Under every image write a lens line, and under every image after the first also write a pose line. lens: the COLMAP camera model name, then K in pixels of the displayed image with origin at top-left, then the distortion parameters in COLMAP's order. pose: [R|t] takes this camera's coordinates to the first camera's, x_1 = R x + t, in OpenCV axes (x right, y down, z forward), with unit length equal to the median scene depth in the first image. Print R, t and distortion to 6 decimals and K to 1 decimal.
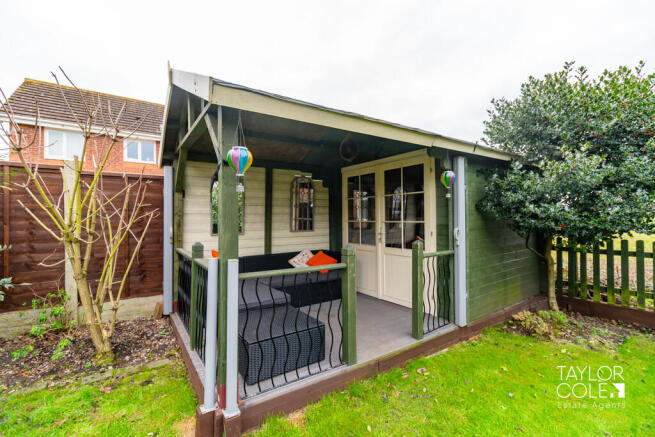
lens RADIAL K [[287.8, 0, 327.2], [0, 287.8, 215.2], [0, 0, 1]] dist [0.008390, -0.001188]
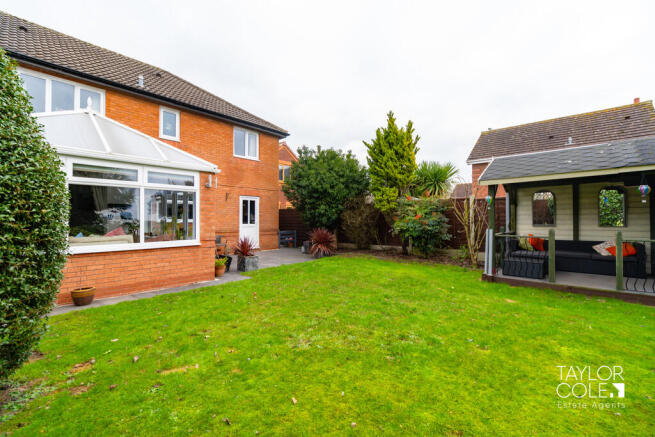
lens RADIAL K [[287.8, 0, 329.5], [0, 287.8, 220.1], [0, 0, 1]] dist [0.008390, -0.001188]
pose [[0.230915, 0.005984, -0.972956, 1.083000], [0.009617, 0.999918, 0.008432, 0.001975], [0.972927, -0.011304, 0.230838, -0.679056]]
